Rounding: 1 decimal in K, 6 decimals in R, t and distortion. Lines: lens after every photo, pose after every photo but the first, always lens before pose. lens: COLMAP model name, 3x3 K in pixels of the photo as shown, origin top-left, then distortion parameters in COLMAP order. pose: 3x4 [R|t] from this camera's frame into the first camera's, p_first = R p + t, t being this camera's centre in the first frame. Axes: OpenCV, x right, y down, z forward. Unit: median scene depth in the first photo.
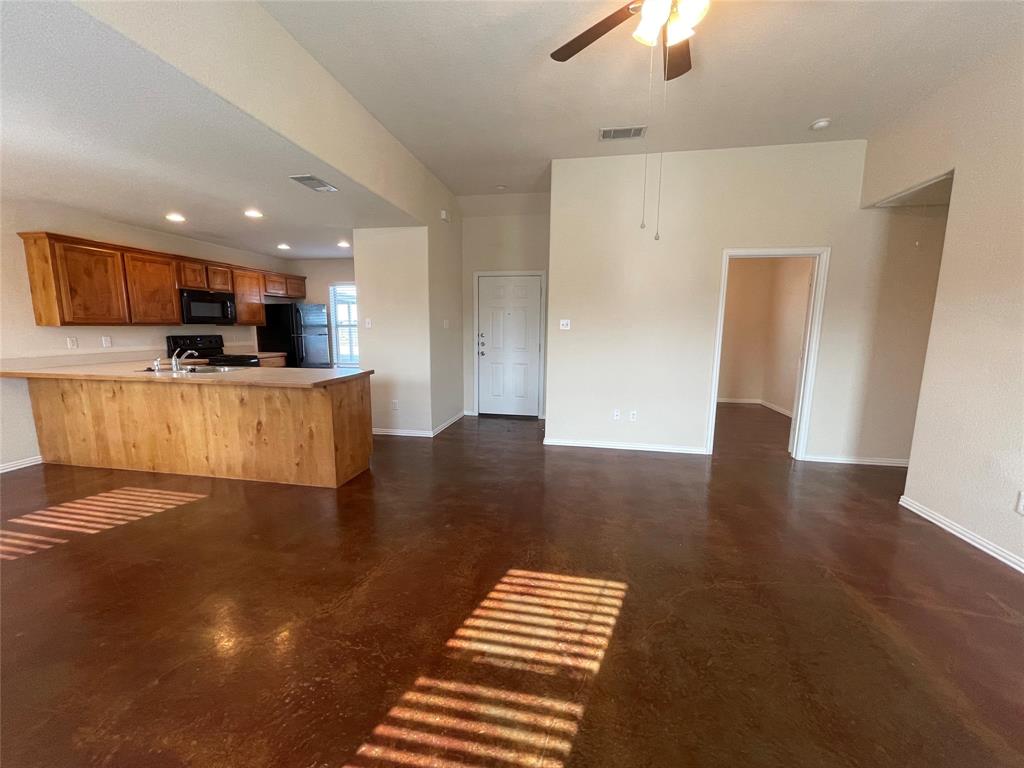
lens RADIAL K [[417.3, 0, 507.2], [0, 417.3, 388.0], [0, 0, 1]] dist [-0.002852, 0.001535]
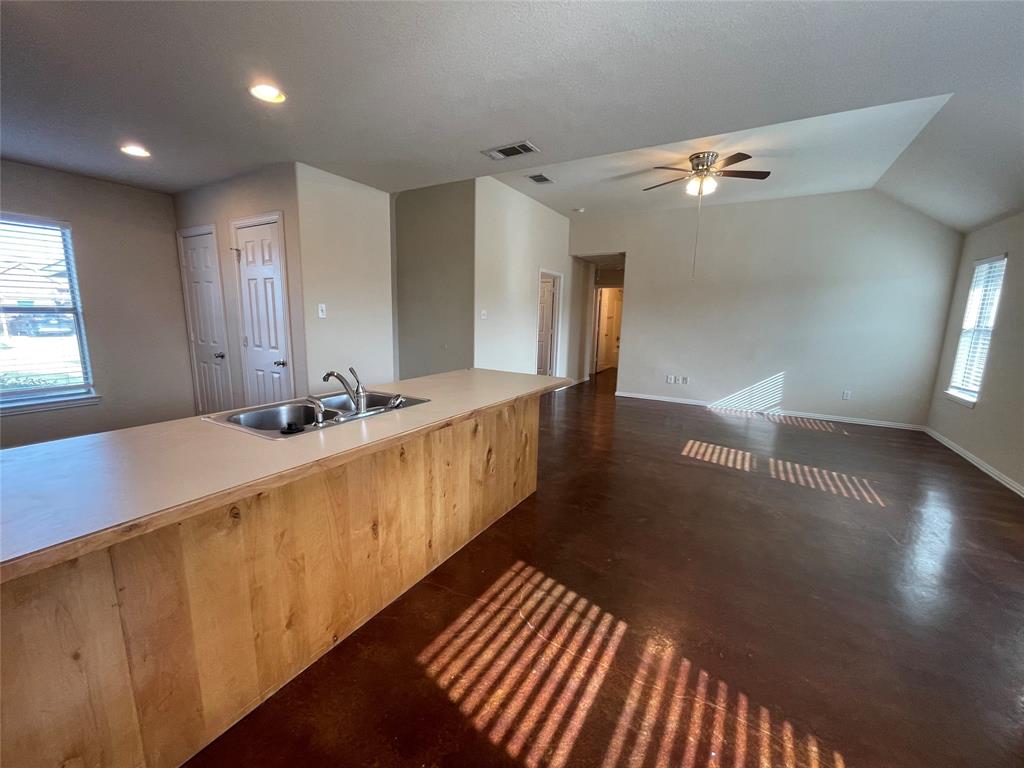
lens RADIAL K [[417.3, 0, 509.4], [0, 417.3, 387.4], [0, 0, 1]] dist [-0.002852, 0.001535]
pose [[0.329787, -0.162250, 0.930008, -1.115104], [0.119616, 0.984362, 0.129317, -0.106511], [-0.936447, 0.068597, 0.344038, 0.622365]]
